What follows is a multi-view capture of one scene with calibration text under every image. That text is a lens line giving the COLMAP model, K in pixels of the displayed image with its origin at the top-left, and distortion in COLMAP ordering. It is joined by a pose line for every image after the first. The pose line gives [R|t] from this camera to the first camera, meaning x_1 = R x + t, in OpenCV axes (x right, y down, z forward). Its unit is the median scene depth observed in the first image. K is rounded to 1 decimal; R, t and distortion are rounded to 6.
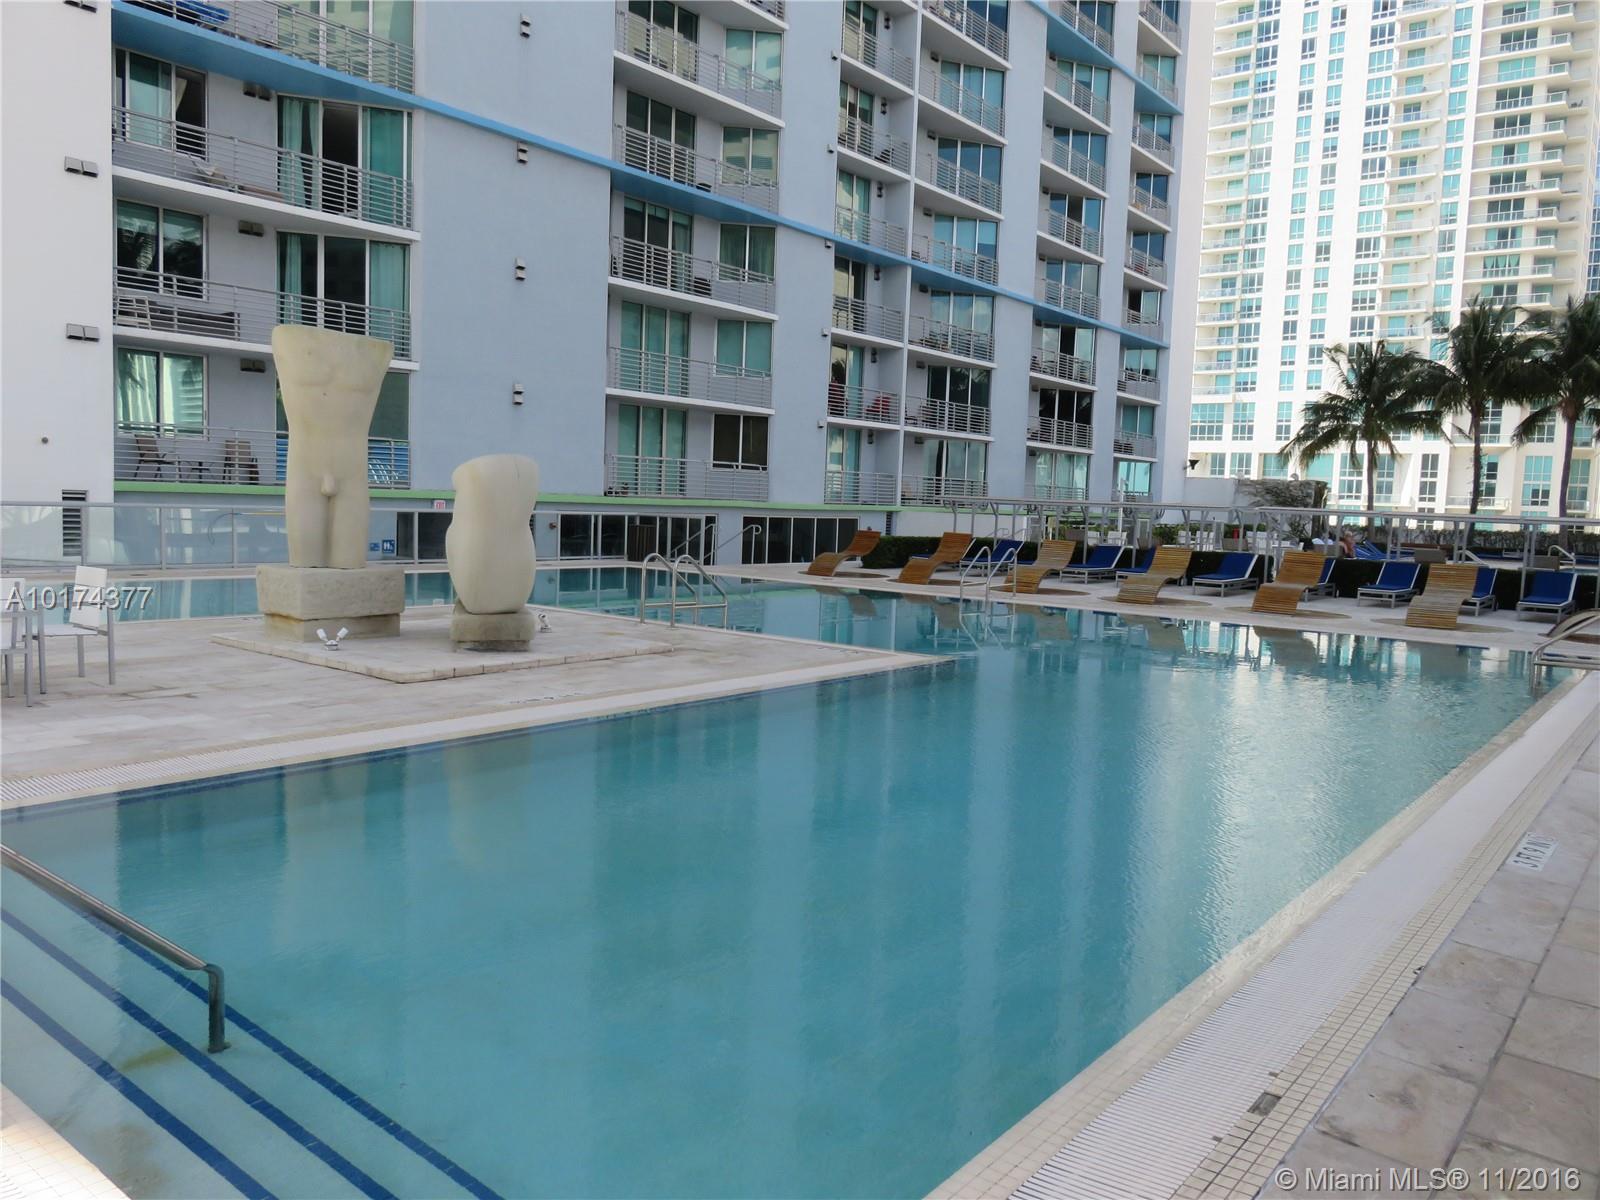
lens RADIAL K [[1186.4, 0, 794.4], [0, 1186.4, 599.2], [0, 0, 1]] dist [-0.021229, 0.003401]
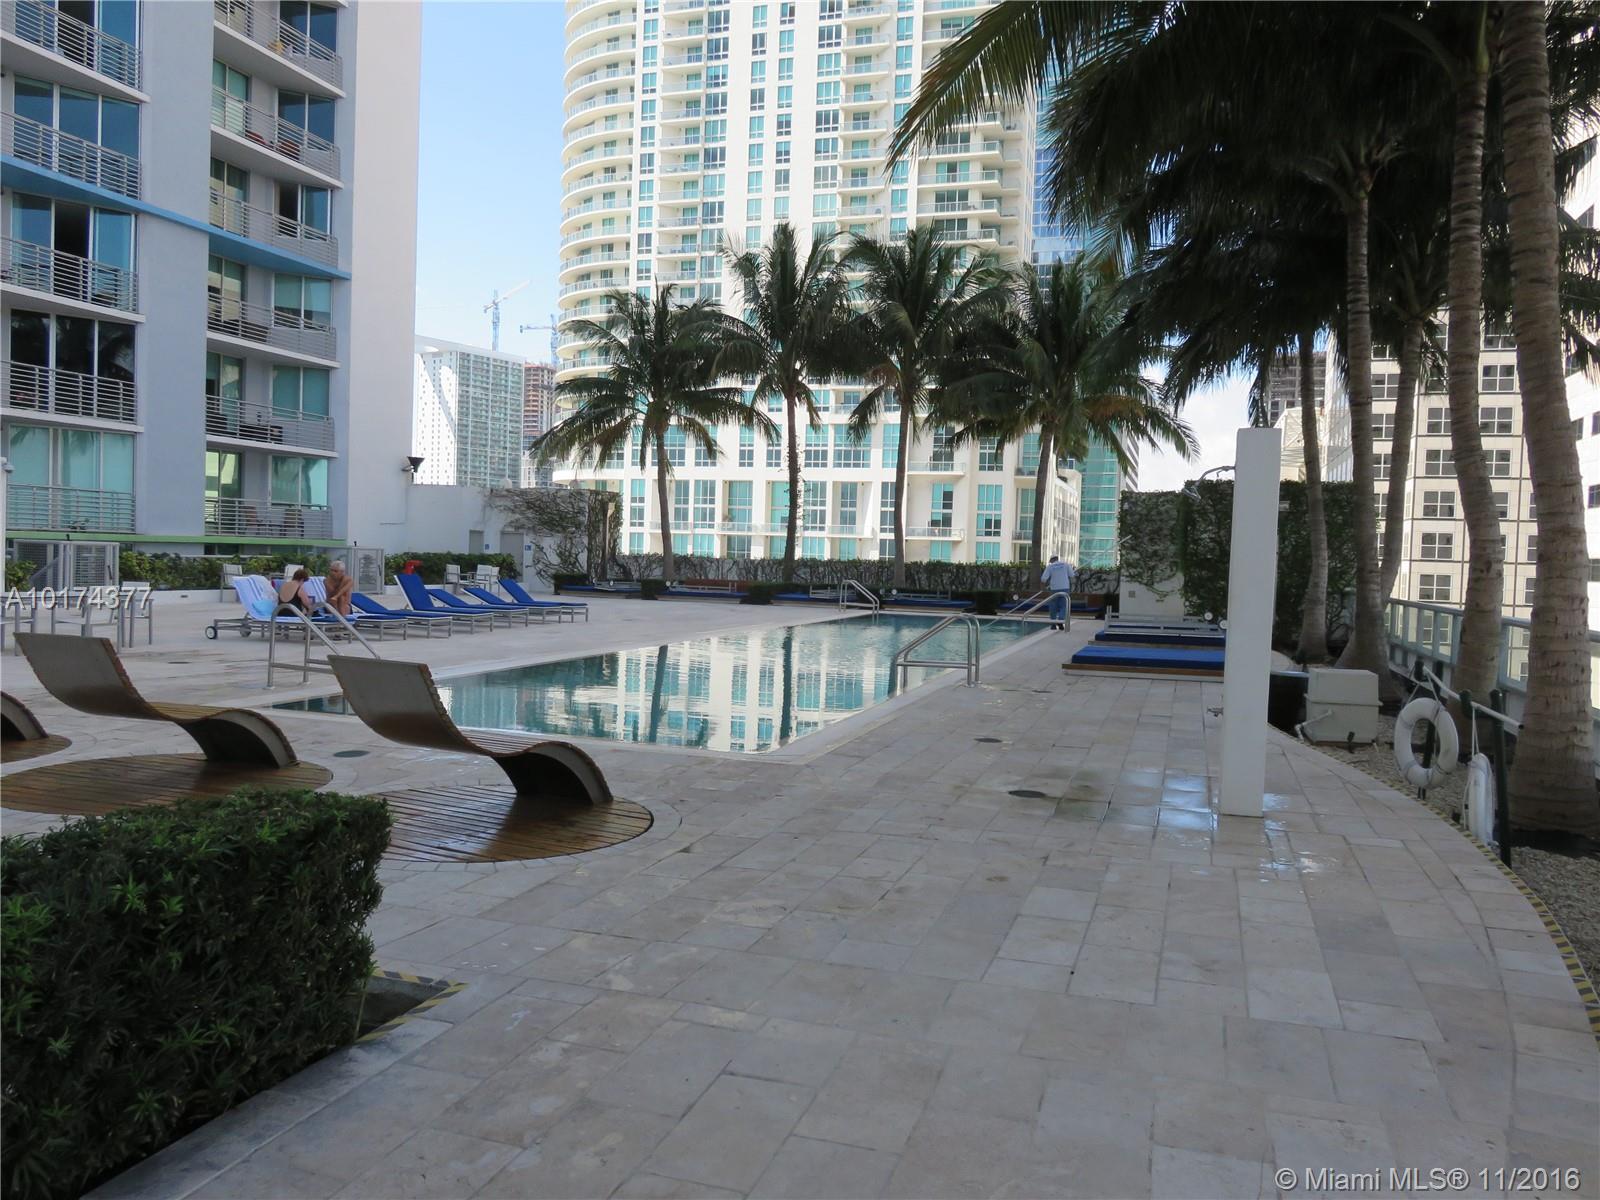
lens RADIAL K [[1186.4, 0, 802.0], [0, 1186.4, 599.1], [0, 0, 1]] dist [-0.021229, 0.003401]
pose [[0.935976, -0.021338, 0.351418, 0.137850], [0.032891, 0.999096, -0.026938, -0.006446], [-0.350525, 0.036772, 0.935831, 0.140438]]
